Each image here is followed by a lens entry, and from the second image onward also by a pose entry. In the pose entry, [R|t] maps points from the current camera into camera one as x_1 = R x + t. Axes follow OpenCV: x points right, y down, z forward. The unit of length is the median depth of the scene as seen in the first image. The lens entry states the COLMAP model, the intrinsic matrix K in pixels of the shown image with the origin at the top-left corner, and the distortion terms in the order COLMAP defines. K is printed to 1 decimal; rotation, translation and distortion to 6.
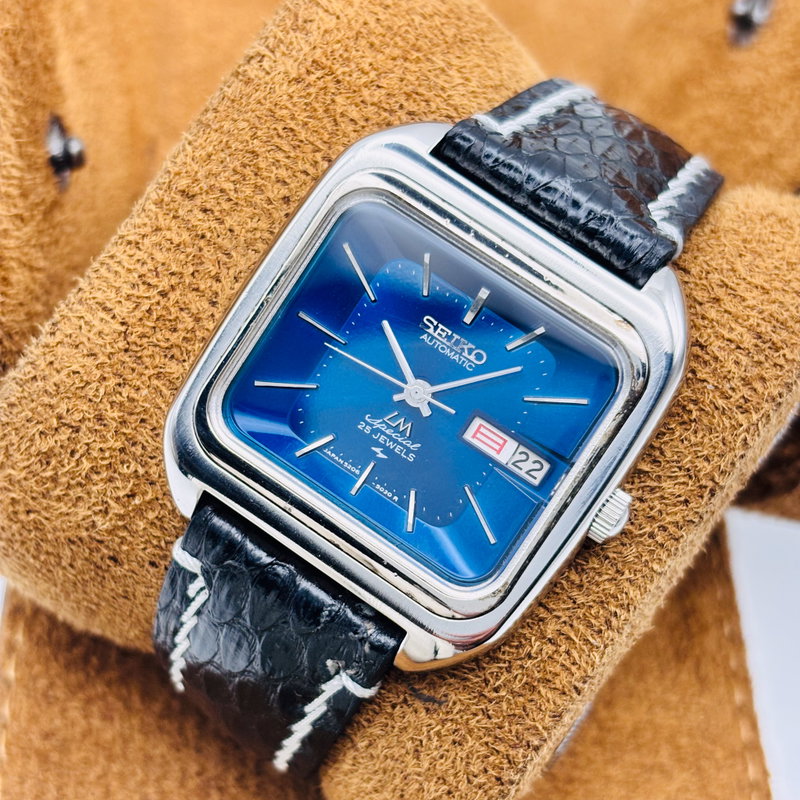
lens RADIAL K [[1642.1, 0, 379.1], [0, 1642.1, 405.8], [0, 0, 1]] dist [0.077247, 0.000000]
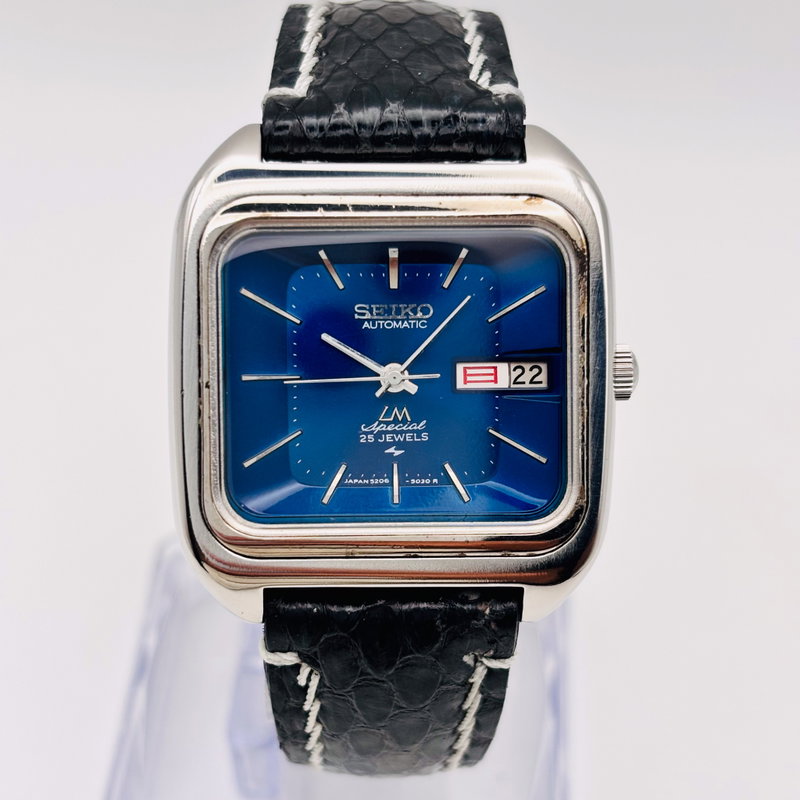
lens RADIAL K [[1642.1, 0, 386.4], [0, 1642.1, 429.2], [0, 0, 1]] dist [0.077247, 0.000000]
pose [[0.814511, -0.566149, 0.126678, -0.115941], [0.557256, 0.824225, 0.100591, -0.079977], [-0.161360, -0.011341, 0.986830, 0.051346]]
